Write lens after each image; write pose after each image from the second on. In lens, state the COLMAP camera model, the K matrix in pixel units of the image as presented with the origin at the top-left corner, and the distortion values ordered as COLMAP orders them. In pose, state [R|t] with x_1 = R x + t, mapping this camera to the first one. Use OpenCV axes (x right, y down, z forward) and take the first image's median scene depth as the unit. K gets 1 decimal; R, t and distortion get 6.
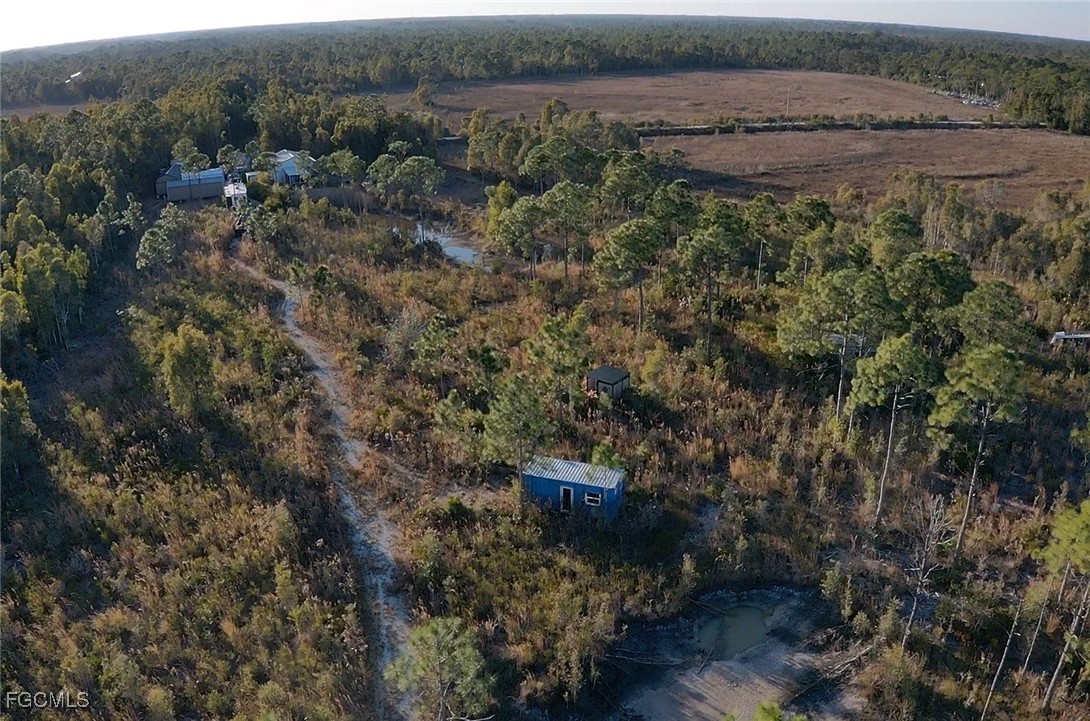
lens RADIAL K [[880.4, 0, 545.0], [0, 880.4, 360.5], [0, 0, 1]] dist [-0.188099, 0.009072]
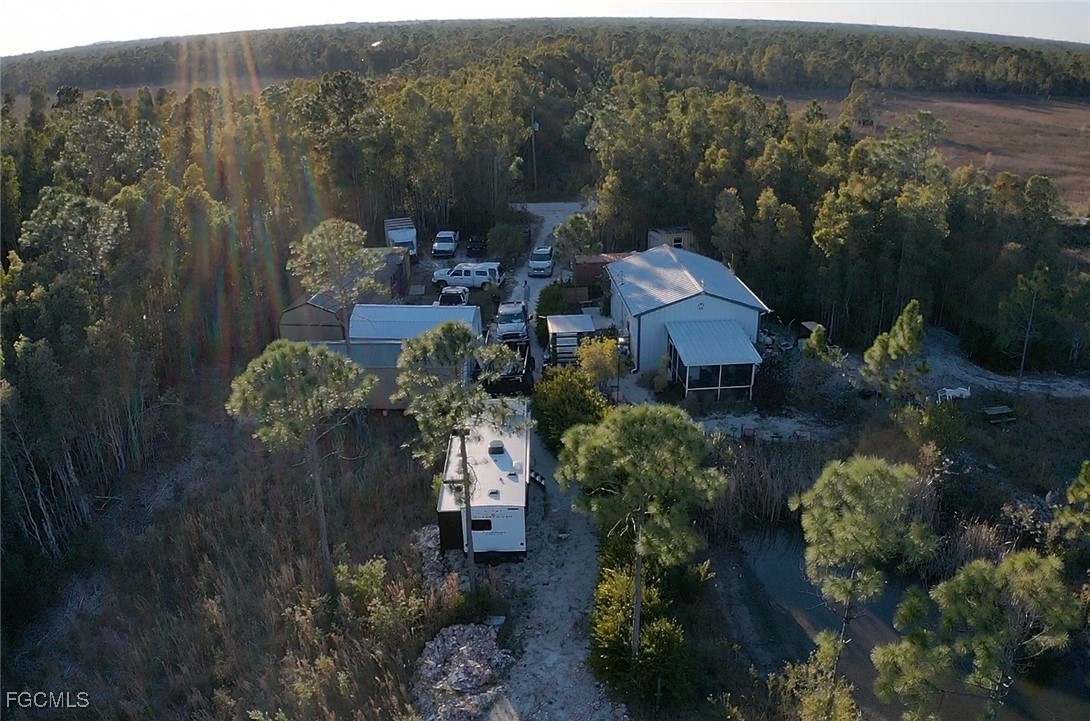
lens RADIAL K [[872.7, 0, 545.0], [0, 872.7, 360.5], [0, 0, 1]] dist [-0.198518, 0.007207]
pose [[0.934351, 0.133885, -0.330246, -0.199715], [-0.132634, 0.990813, 0.026428, -0.177883], [0.330750, 0.019109, 0.943525, 0.570636]]
